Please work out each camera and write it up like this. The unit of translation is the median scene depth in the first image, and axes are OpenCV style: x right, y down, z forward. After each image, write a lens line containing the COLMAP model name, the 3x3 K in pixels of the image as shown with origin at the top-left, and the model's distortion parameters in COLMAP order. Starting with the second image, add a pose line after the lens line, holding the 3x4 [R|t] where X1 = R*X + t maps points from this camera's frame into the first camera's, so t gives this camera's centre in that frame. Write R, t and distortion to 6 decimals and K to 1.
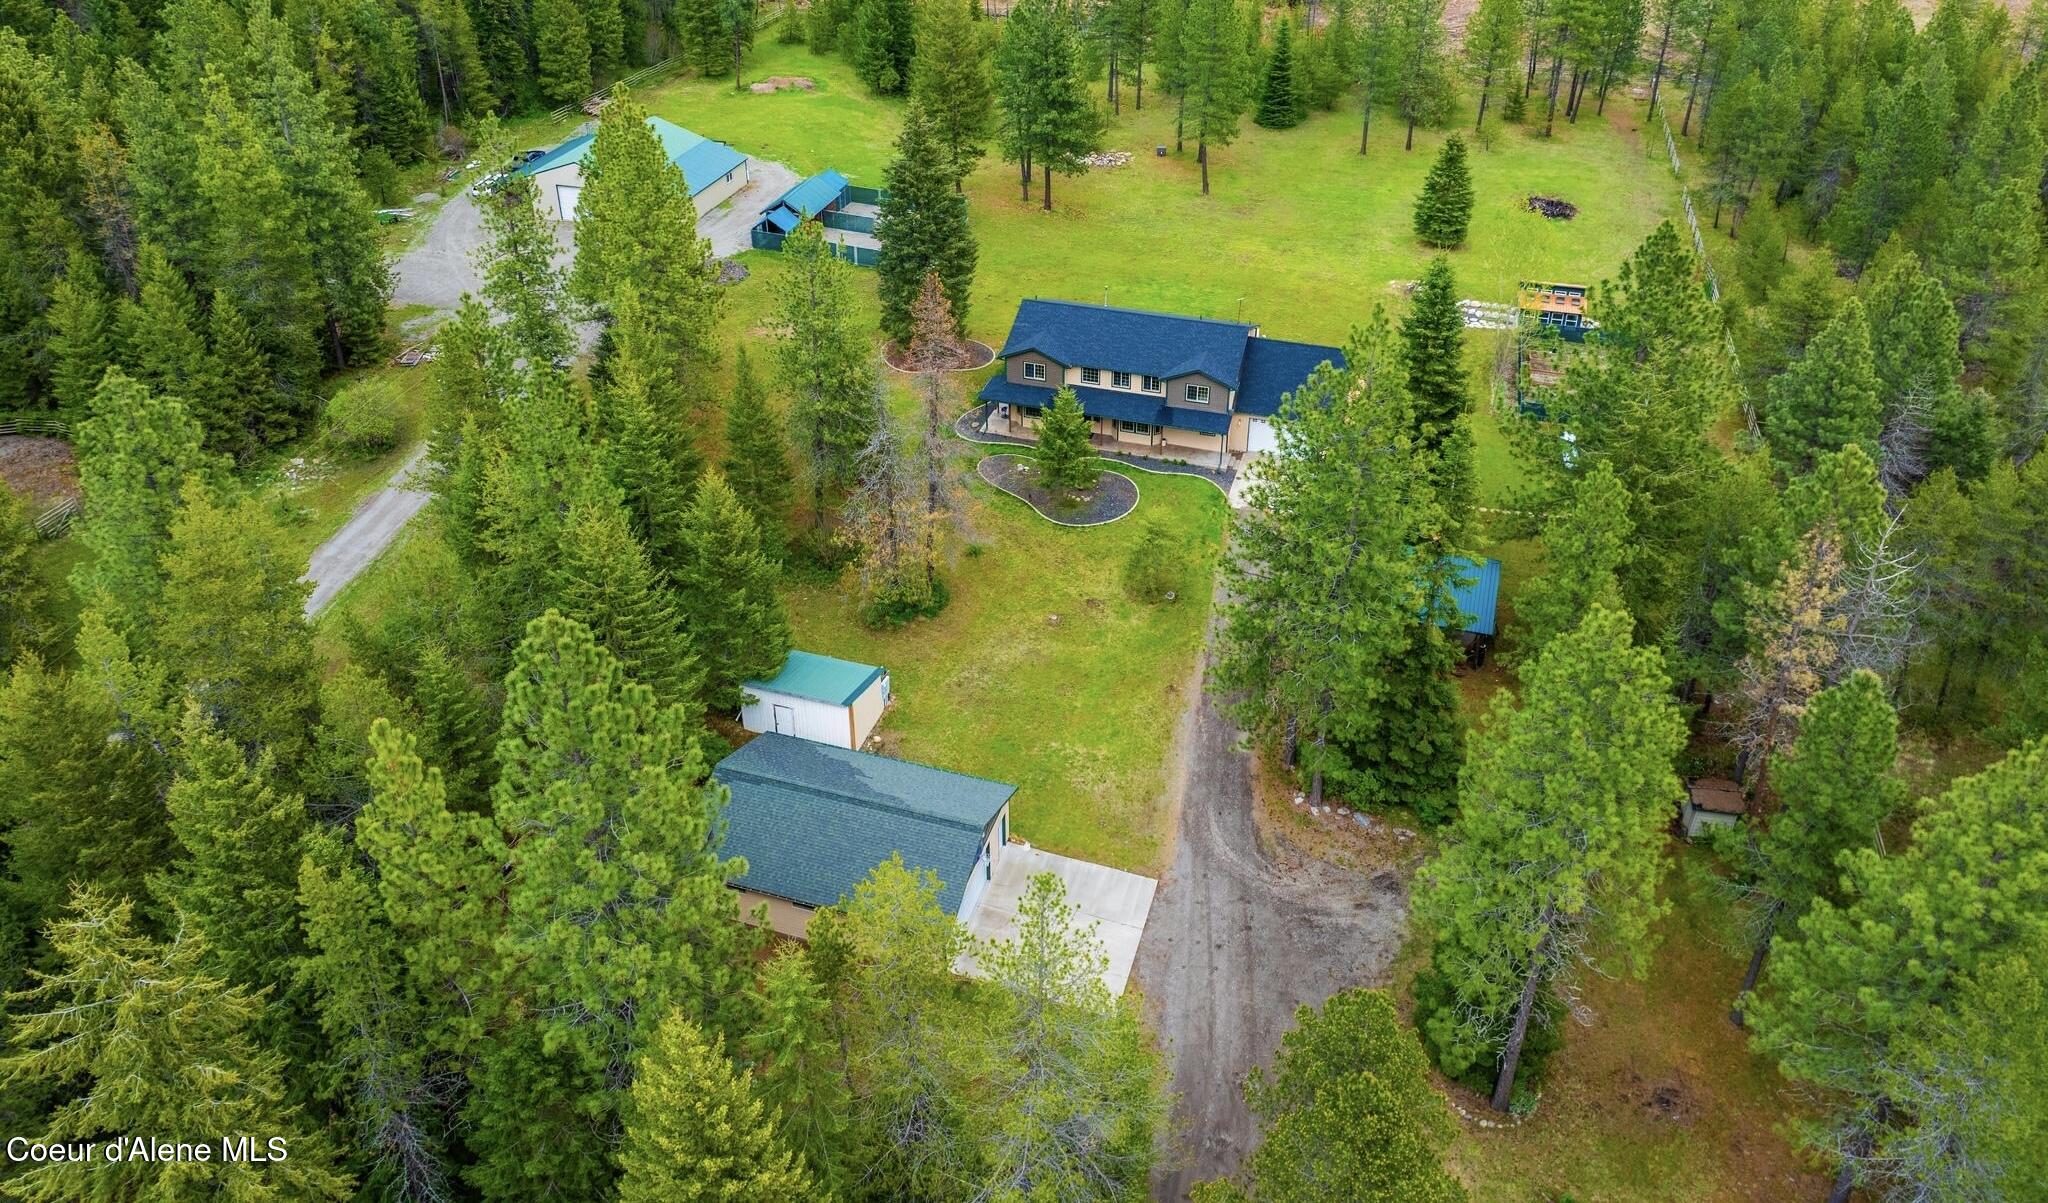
lens RADIAL K [[1729.3, 0, 1025.4], [0, 1729.3, 598.8], [0, 0, 1]] dist [-0.008563, -0.001683]
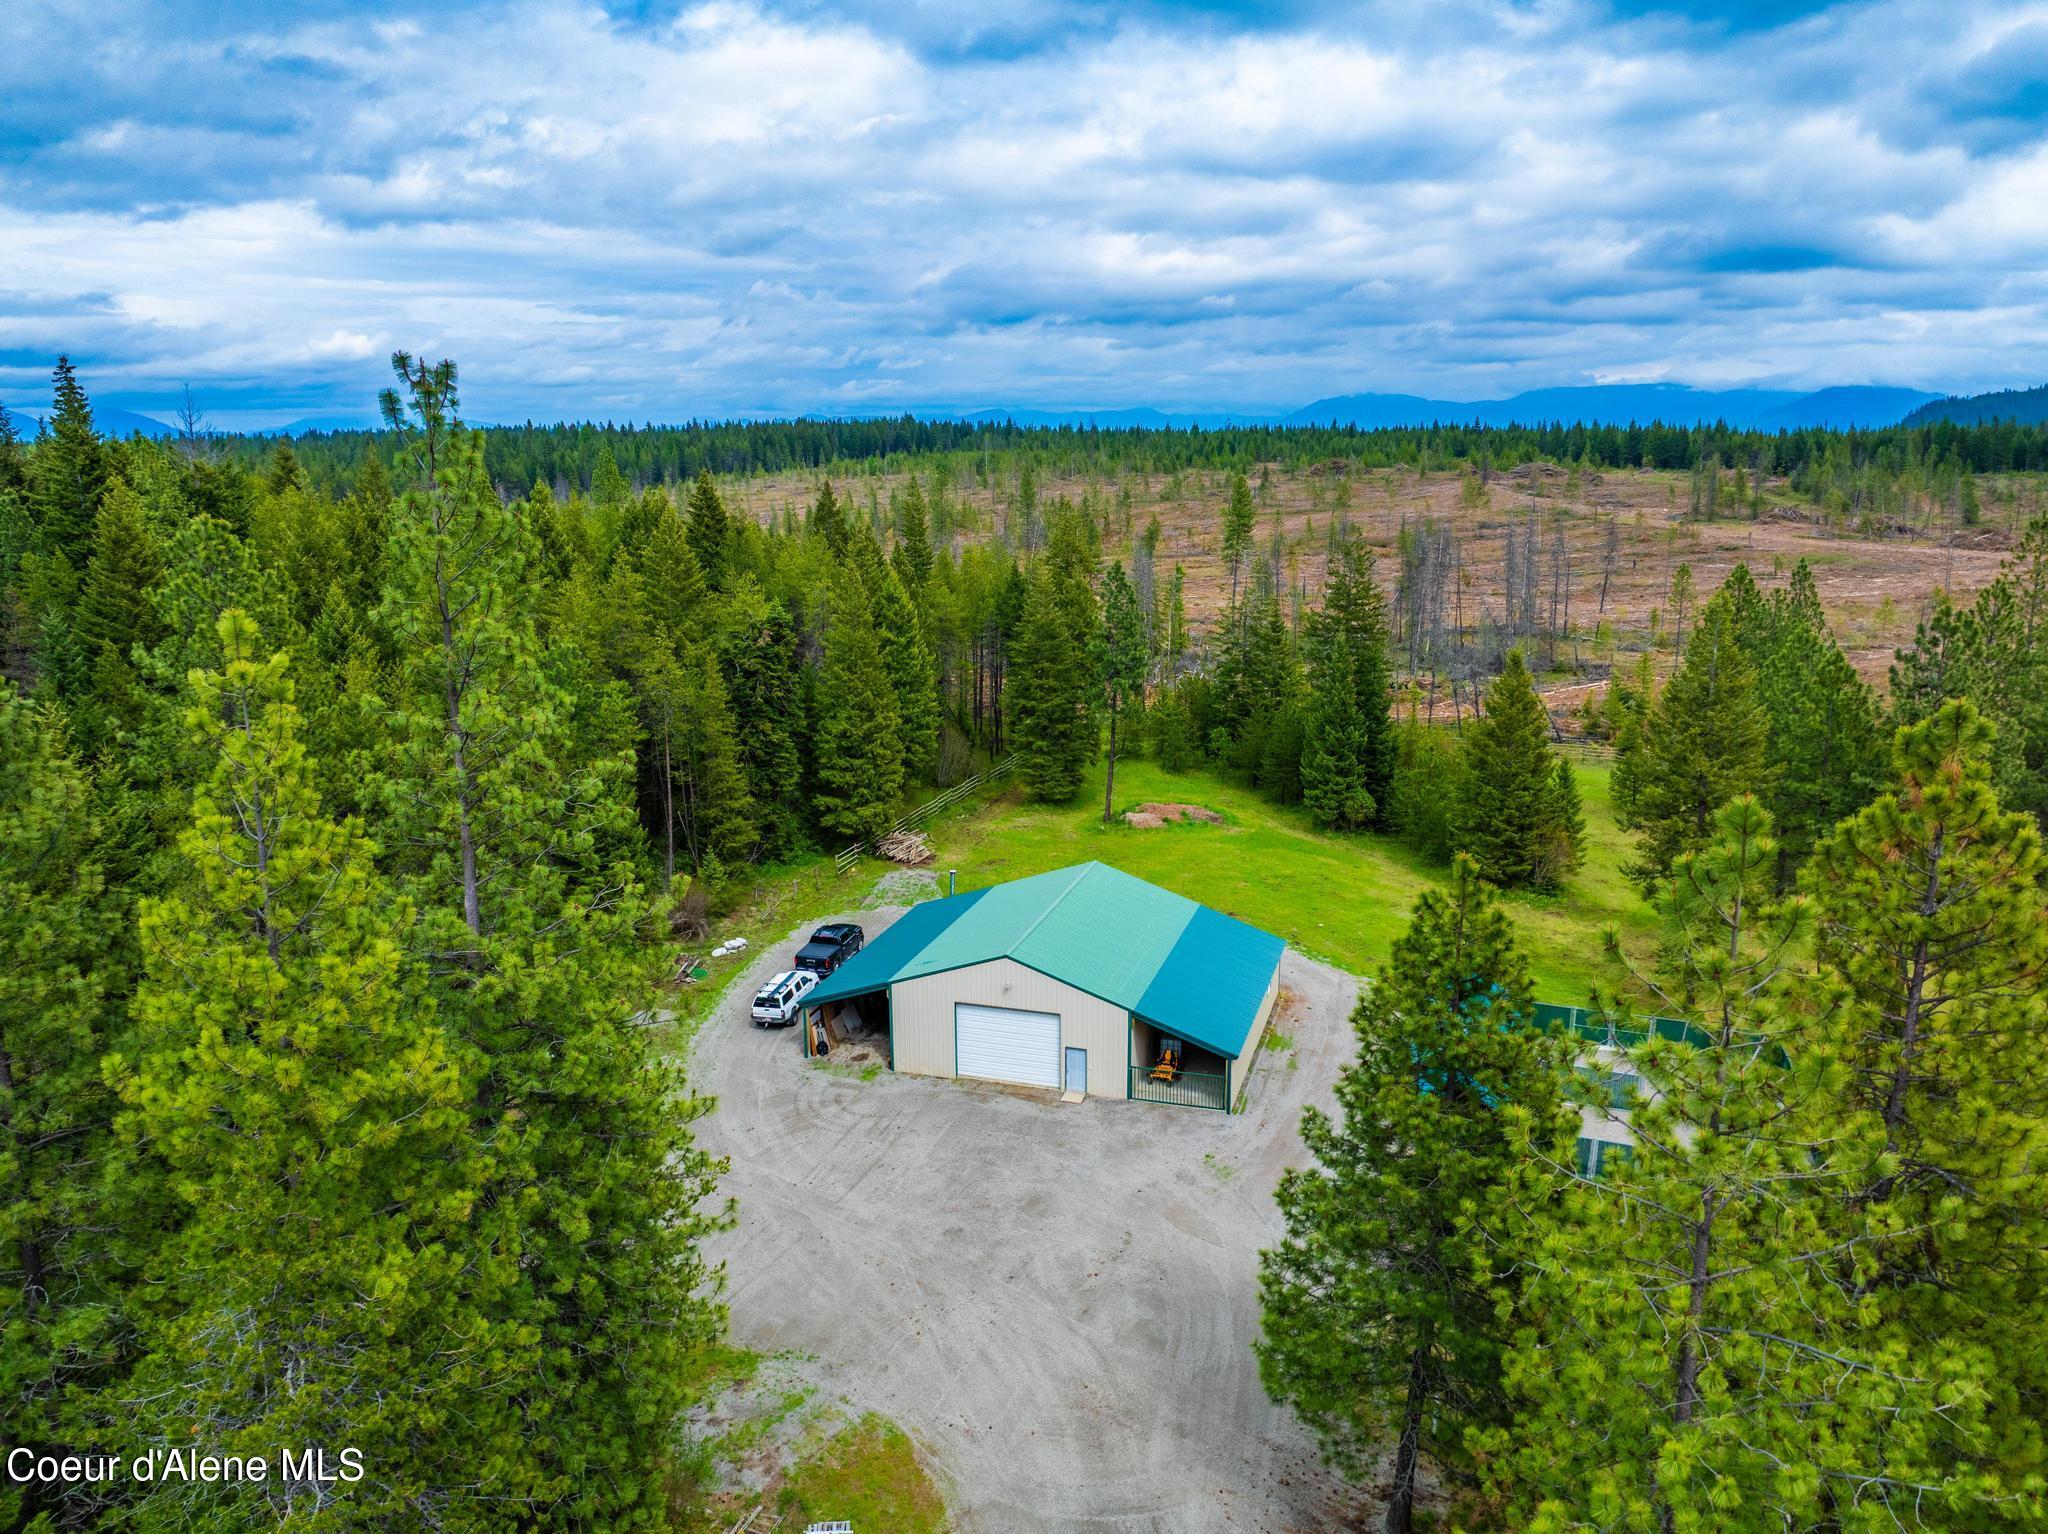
lens RADIAL K [[1811.3, 0, 1021.9], [0, 1811.3, 768.1], [0, 0, 1]] dist [-0.013259, -0.004963]
pose [[0.999775, 0.000128, -0.021195, -0.215162], [-0.006992, 0.945995, -0.324106, -0.125662], [0.020009, 0.324181, 0.945783, 0.462890]]
